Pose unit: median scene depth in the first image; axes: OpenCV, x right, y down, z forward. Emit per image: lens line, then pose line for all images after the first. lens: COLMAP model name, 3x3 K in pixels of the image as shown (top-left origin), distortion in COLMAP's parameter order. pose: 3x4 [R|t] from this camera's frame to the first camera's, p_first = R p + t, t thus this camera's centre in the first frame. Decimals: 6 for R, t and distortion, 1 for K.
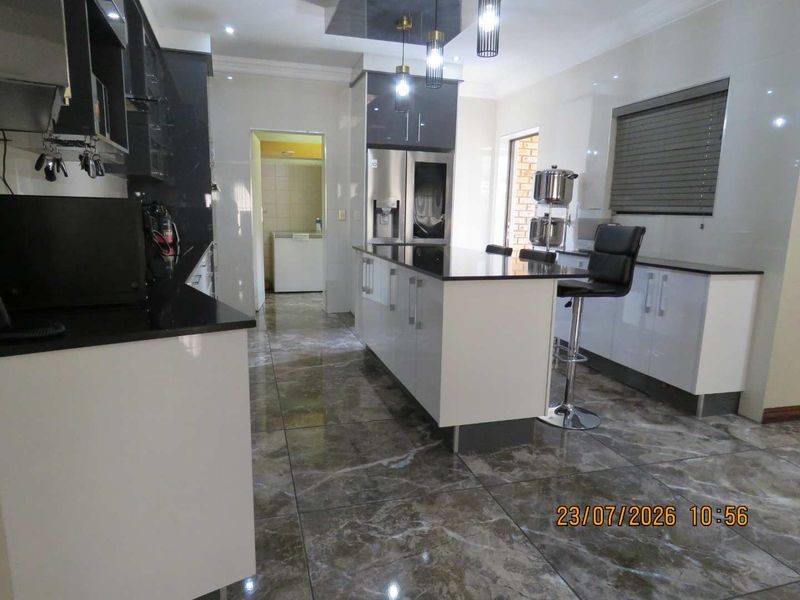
lens RADIAL K [[513.4, 0, 399.3], [0, 513.4, 298.0], [0, 0, 1]] dist [-0.008988, 0.006479]
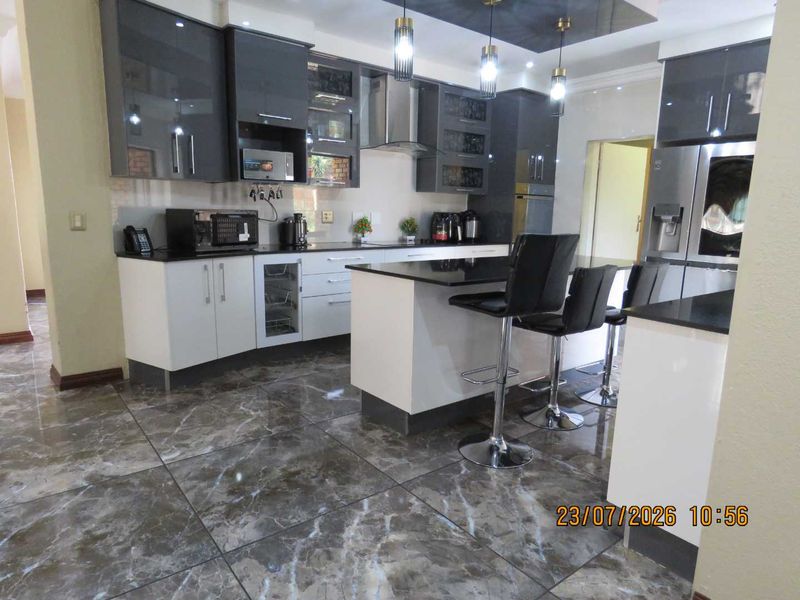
lens RADIAL K [[513.4, 0, 402.0], [0, 513.4, 298.6], [0, 0, 1]] dist [-0.008988, 0.006479]
pose [[0.367884, 0.143467, -0.918737, 1.283245], [-0.164907, 0.982431, 0.087381, -0.090452], [0.915132, 0.119360, 0.385079, 0.604520]]
